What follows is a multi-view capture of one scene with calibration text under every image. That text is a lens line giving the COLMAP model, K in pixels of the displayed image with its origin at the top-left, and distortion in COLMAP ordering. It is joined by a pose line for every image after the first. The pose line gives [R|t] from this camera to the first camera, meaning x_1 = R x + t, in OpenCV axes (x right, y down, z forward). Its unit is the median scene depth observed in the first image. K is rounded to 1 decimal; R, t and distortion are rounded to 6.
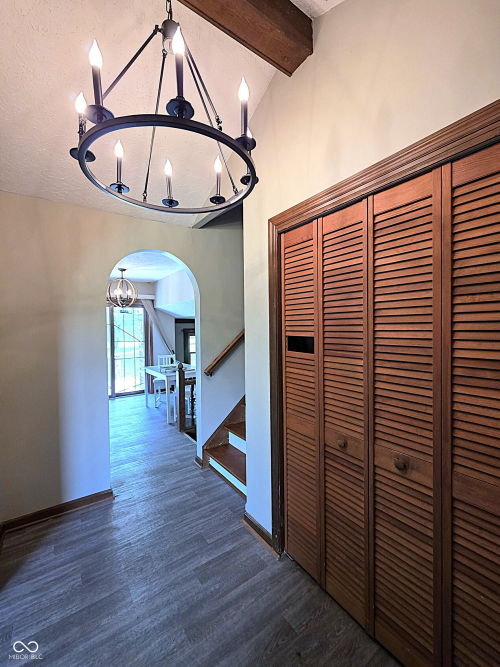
lens RADIAL K [[274.5, 0, 250.5], [0, 274.5, 335.5], [0, 0, 1]] dist [0.004772, 0.000054]
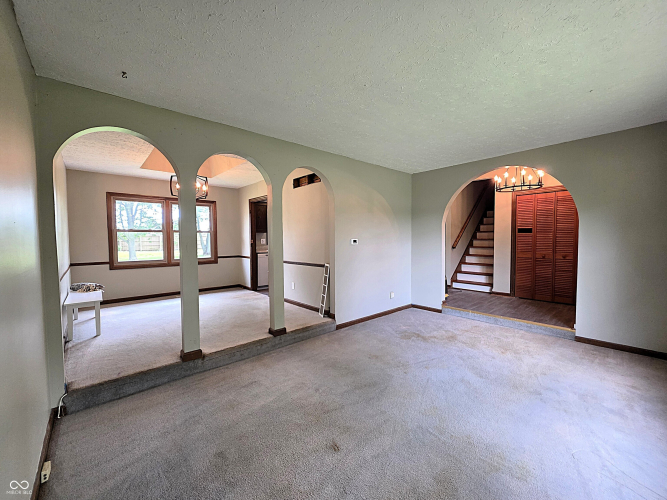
lens RADIAL K [[274.5, 0, 330.2], [0, 274.5, 250.9], [0, 0, 1]] dist [0.004772, 0.000054]
pose [[0.993532, 0.000325, 0.113552, -3.048057], [-0.003682, 0.999562, 0.029357, 0.227015], [-0.113493, -0.029586, 0.993098, -2.443039]]
